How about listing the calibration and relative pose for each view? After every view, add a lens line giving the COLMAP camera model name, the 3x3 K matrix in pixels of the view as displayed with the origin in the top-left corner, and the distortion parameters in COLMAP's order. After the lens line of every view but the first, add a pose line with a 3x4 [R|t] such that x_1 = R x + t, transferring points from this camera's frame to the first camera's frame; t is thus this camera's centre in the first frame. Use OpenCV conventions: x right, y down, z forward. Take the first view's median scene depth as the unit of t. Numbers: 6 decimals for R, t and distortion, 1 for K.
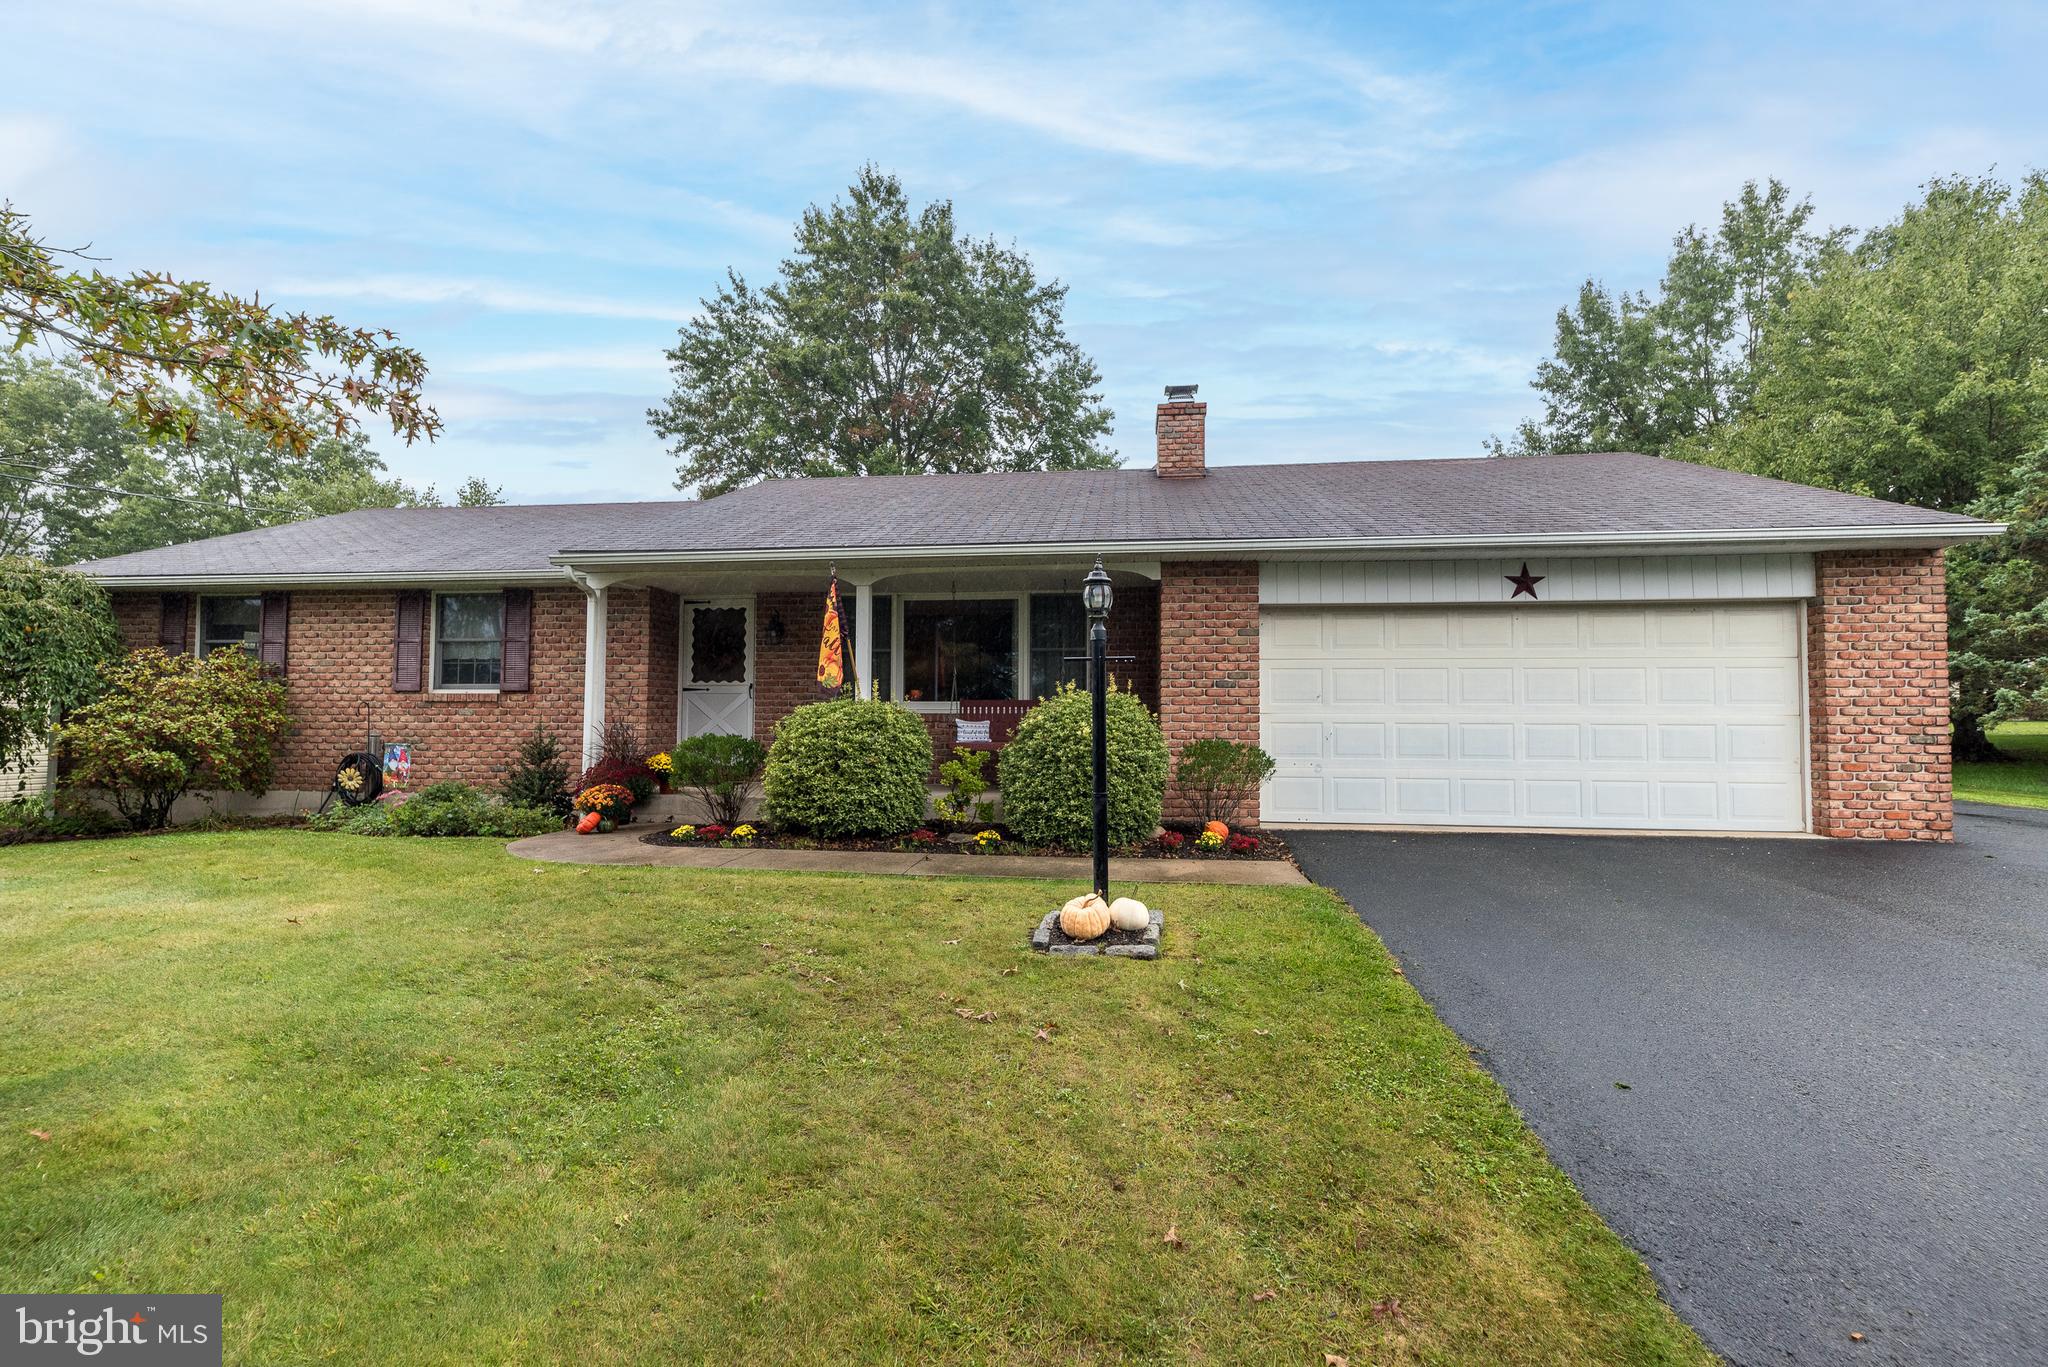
lens RADIAL K [[886.1, 0, 1020.3], [0, 886.1, 696.0], [0, 0, 1]] dist [0.004162, 0.000257]
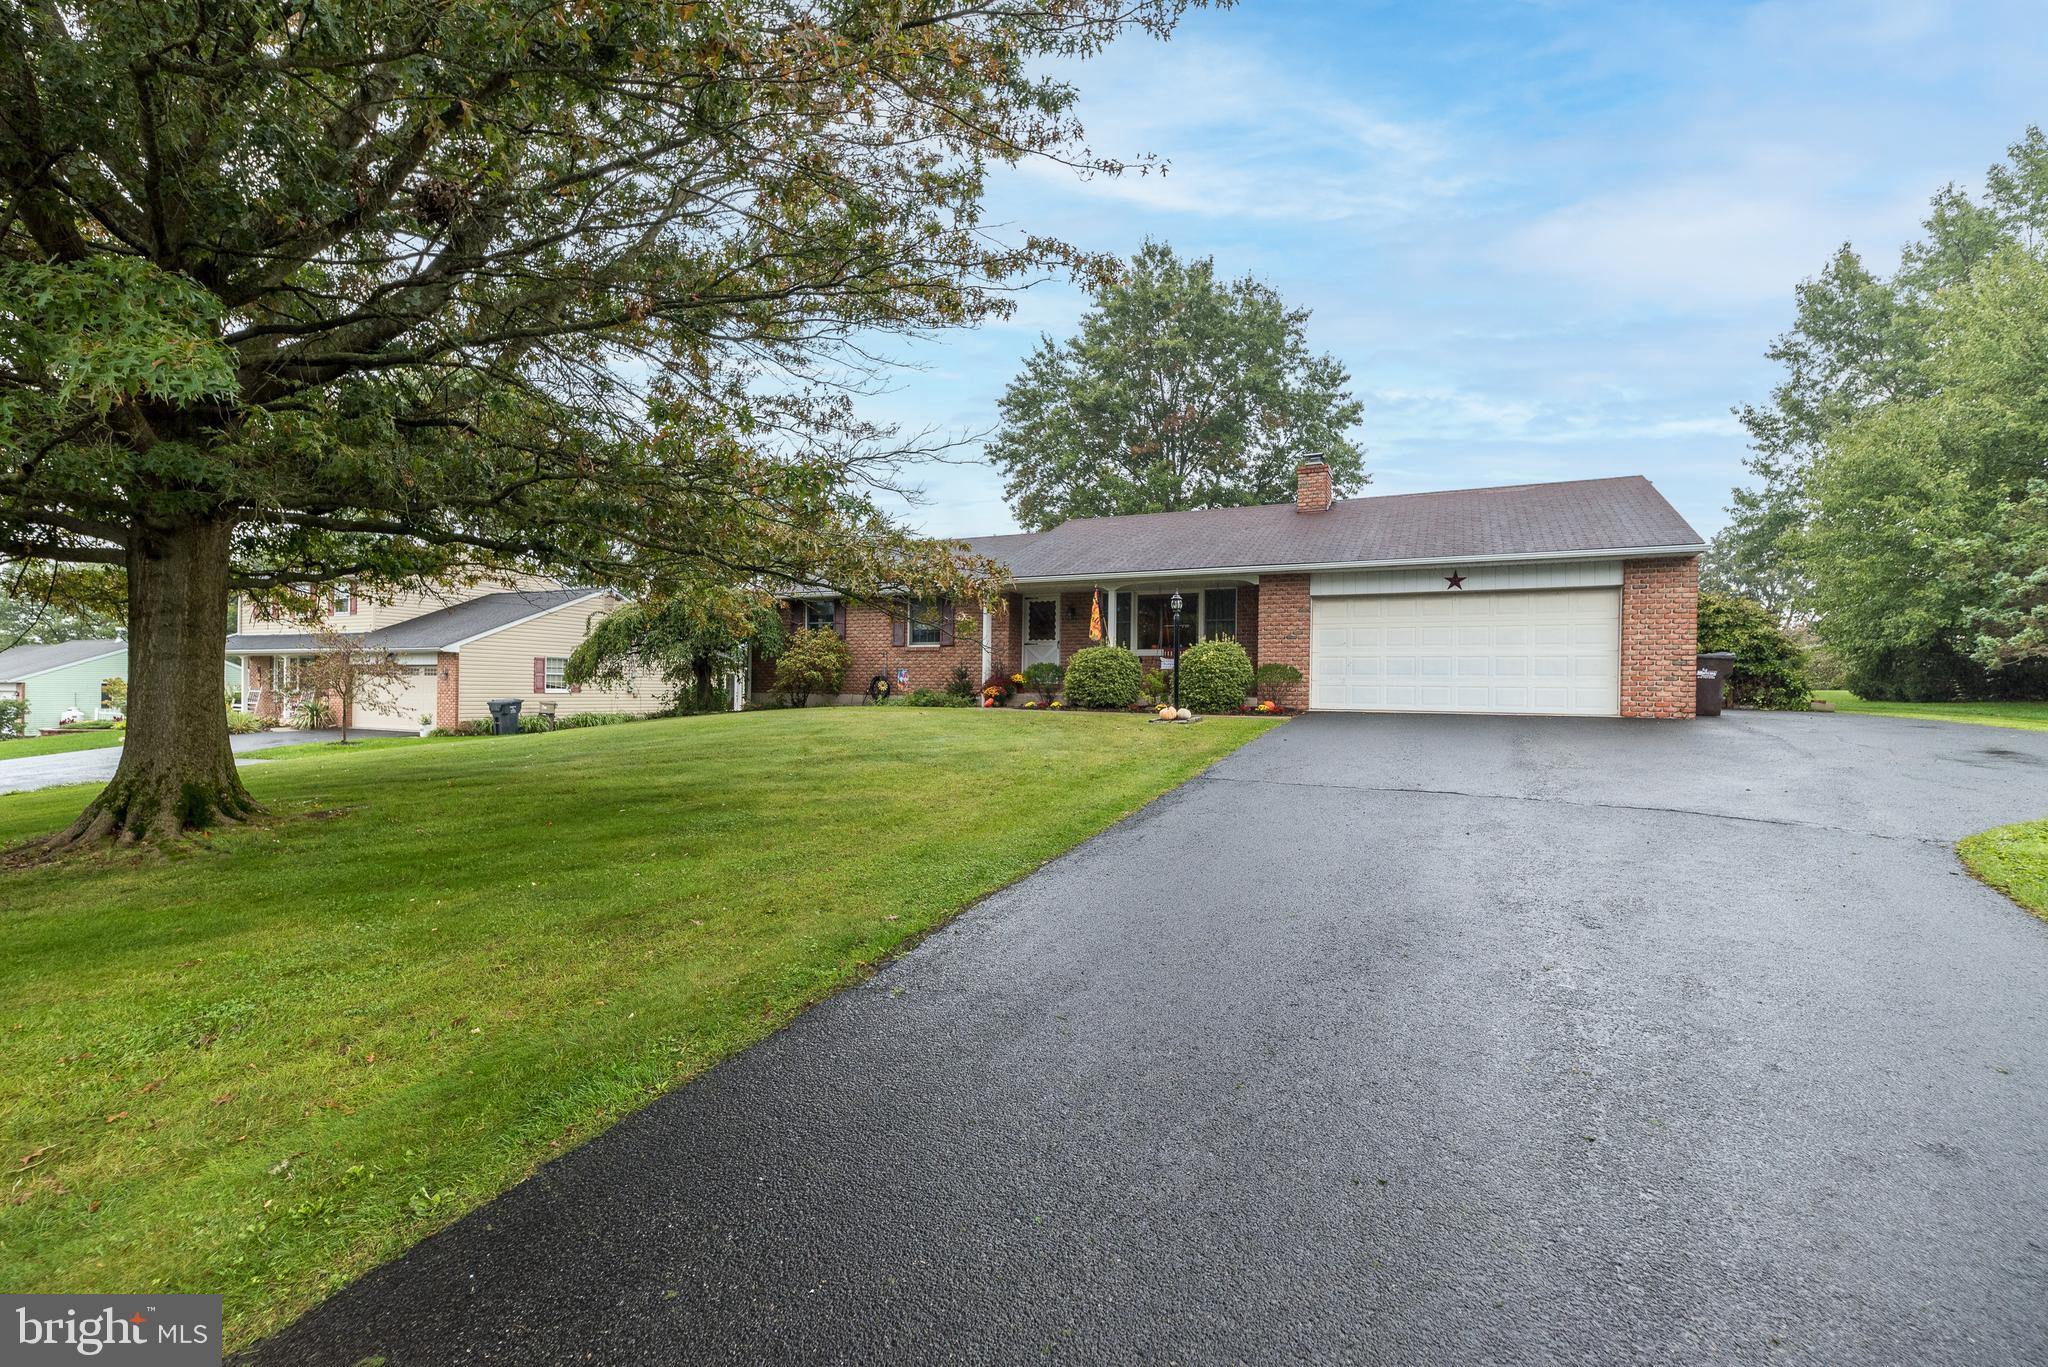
lens RADIAL K [[886.1, 0, 1020.3], [0, 886.1, 696.0], [0, 0, 1]] dist [0.004162, 0.000257]
pose [[0.944230, 0.010653, -0.329114, 0.250851], [0.001813, 0.999293, 0.037549, 0.033606], [0.329281, -0.036052, 0.943543, -0.842498]]
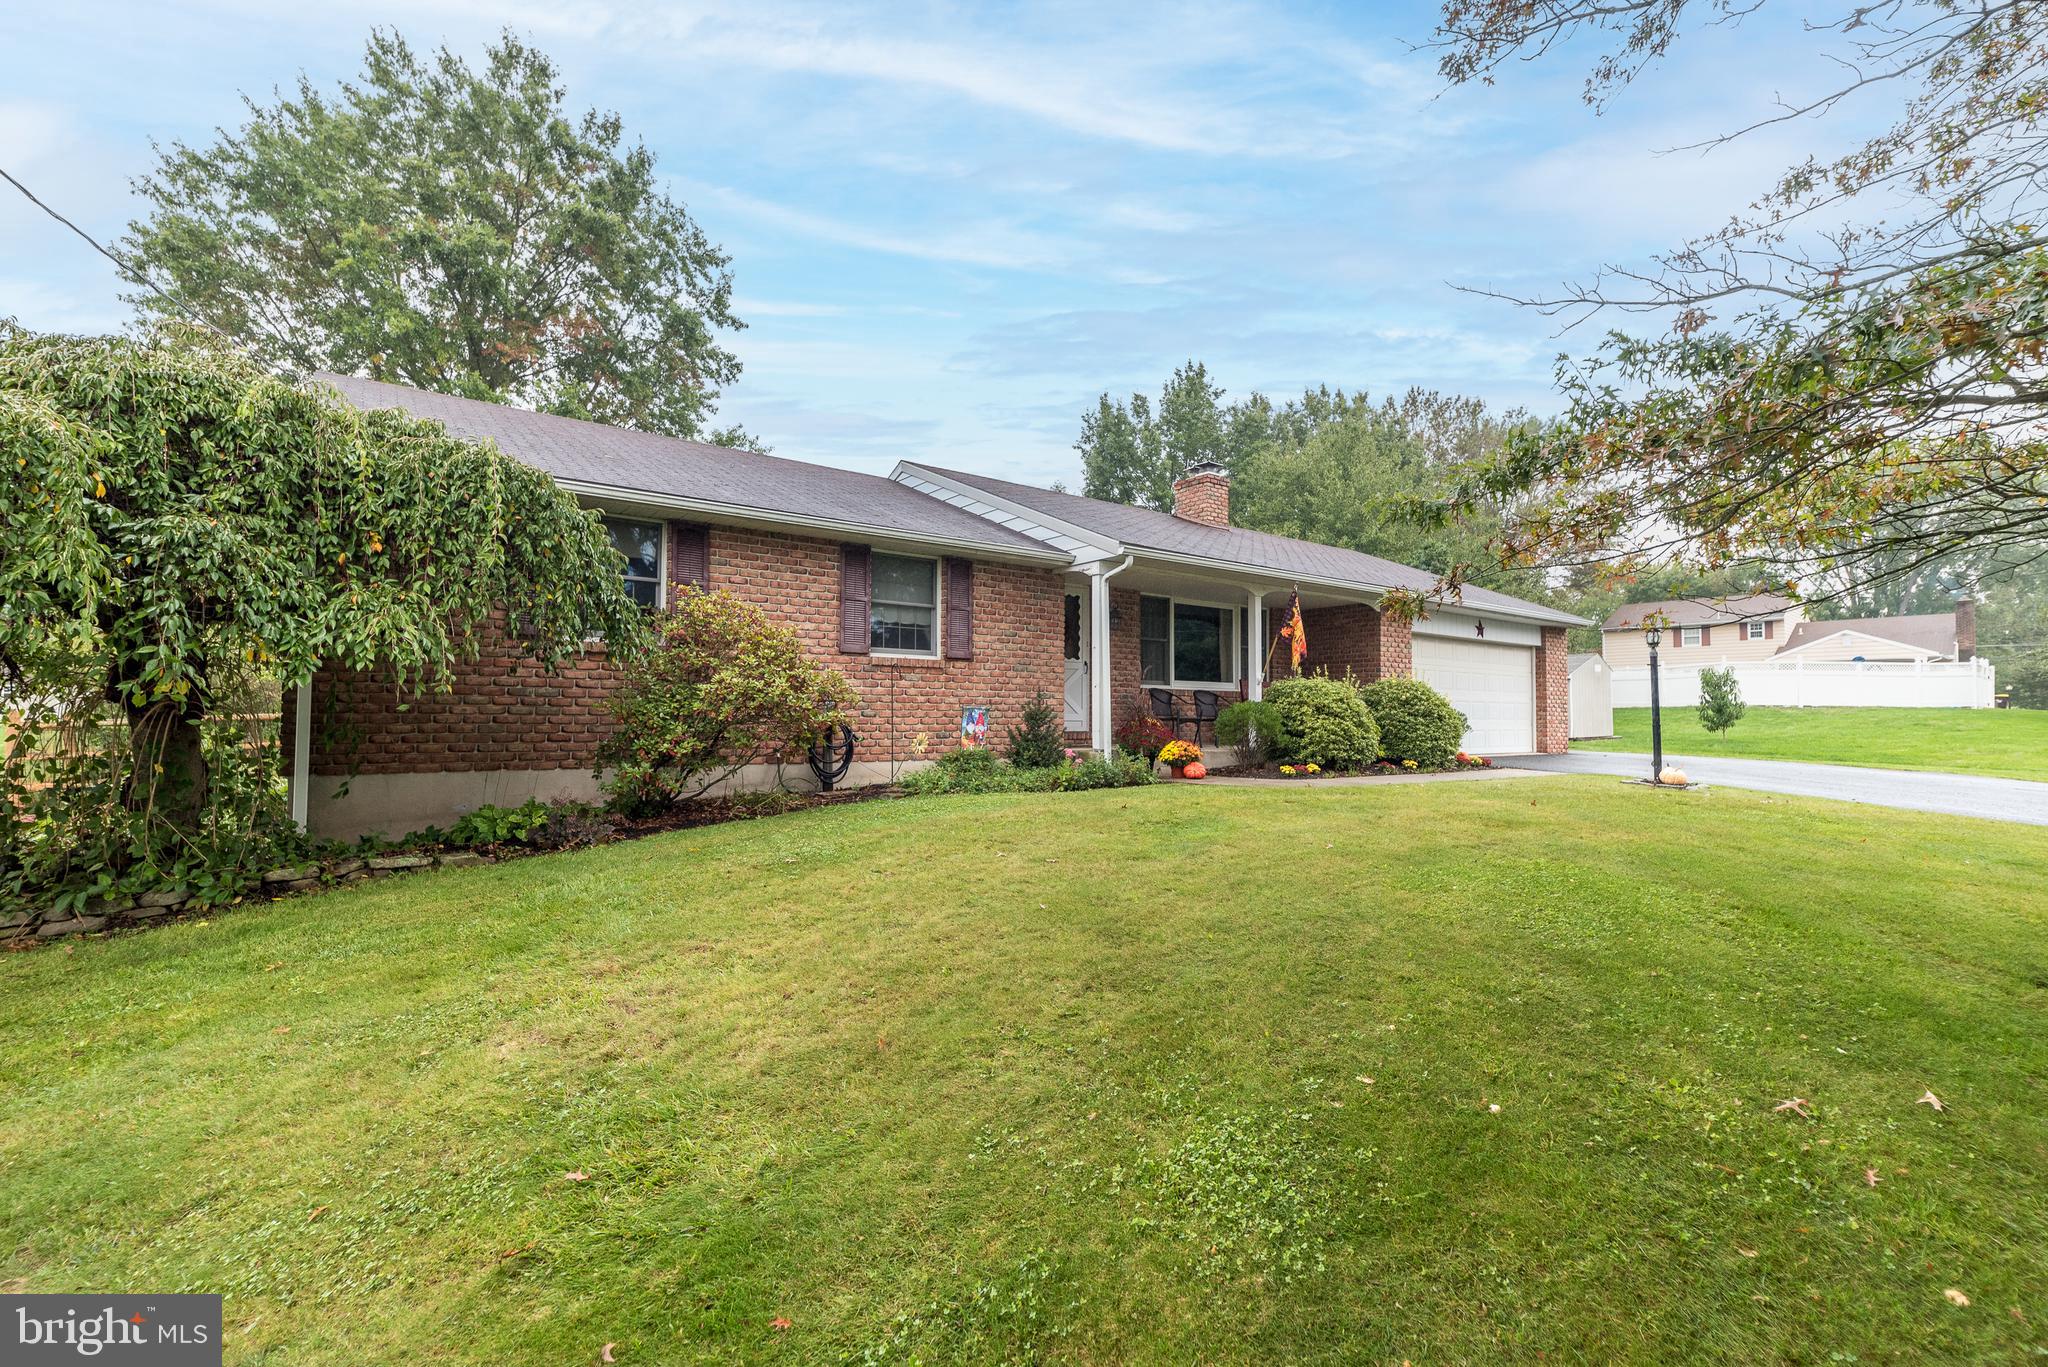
lens RADIAL K [[886.1, 0, 1020.3], [0, 886.1, 696.0], [0, 0, 1]] dist [0.004162, 0.000257]
pose [[0.729259, 0.017937, 0.684003, -1.189763], [-0.024663, 0.999696, 0.000080, 0.034951], [-0.683793, -0.016928, 0.729480, 0.202397]]
